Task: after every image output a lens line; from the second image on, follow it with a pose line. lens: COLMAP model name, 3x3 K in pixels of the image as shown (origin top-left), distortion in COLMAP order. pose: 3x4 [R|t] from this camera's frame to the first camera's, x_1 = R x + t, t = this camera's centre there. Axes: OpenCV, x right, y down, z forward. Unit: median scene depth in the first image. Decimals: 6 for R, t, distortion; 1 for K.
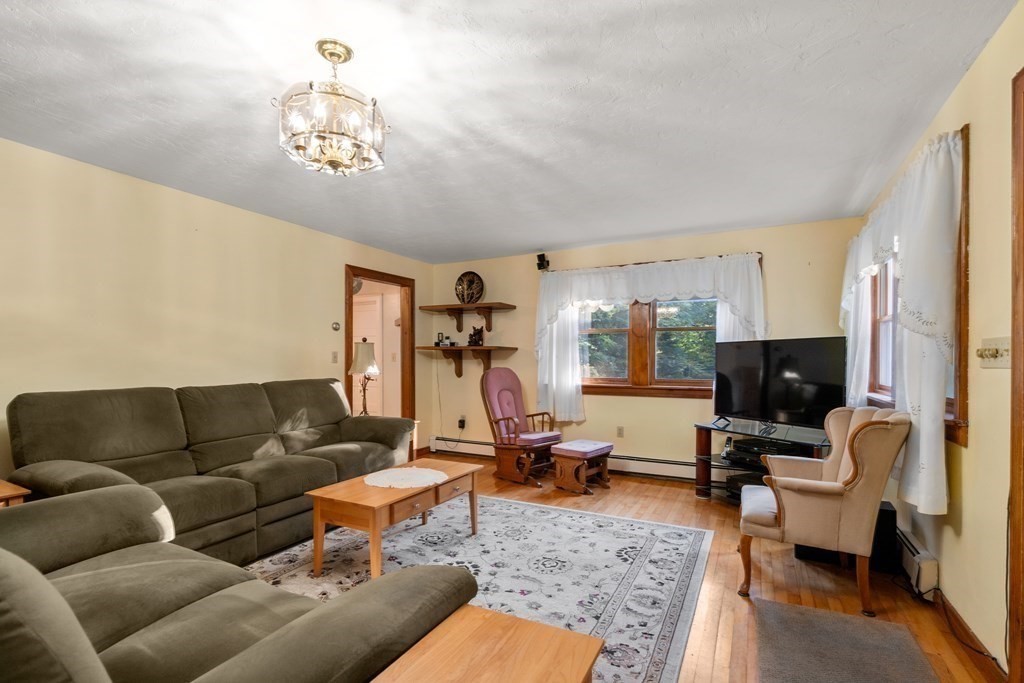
lens RADIAL K [[473.8, 0, 516.9], [0, 473.8, 364.6], [0, 0, 1]] dist [-0.003251, 0.001614]
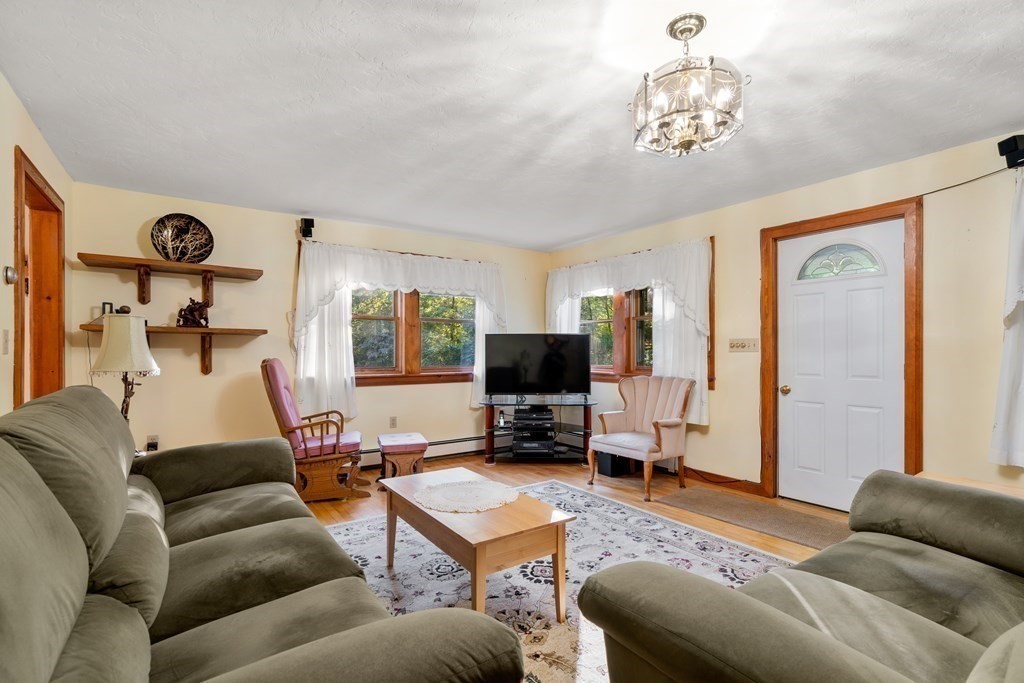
lens RADIAL K [[473.8, 0, 515.8], [0, 473.8, 346.2], [0, 0, 1]] dist [-0.003251, 0.001614]
pose [[0.462836, 0.006294, 0.886422, -0.530834], [0.010365, 0.999868, -0.012511, 0.000512], [-0.886383, 0.014978, 0.462709, 0.326885]]
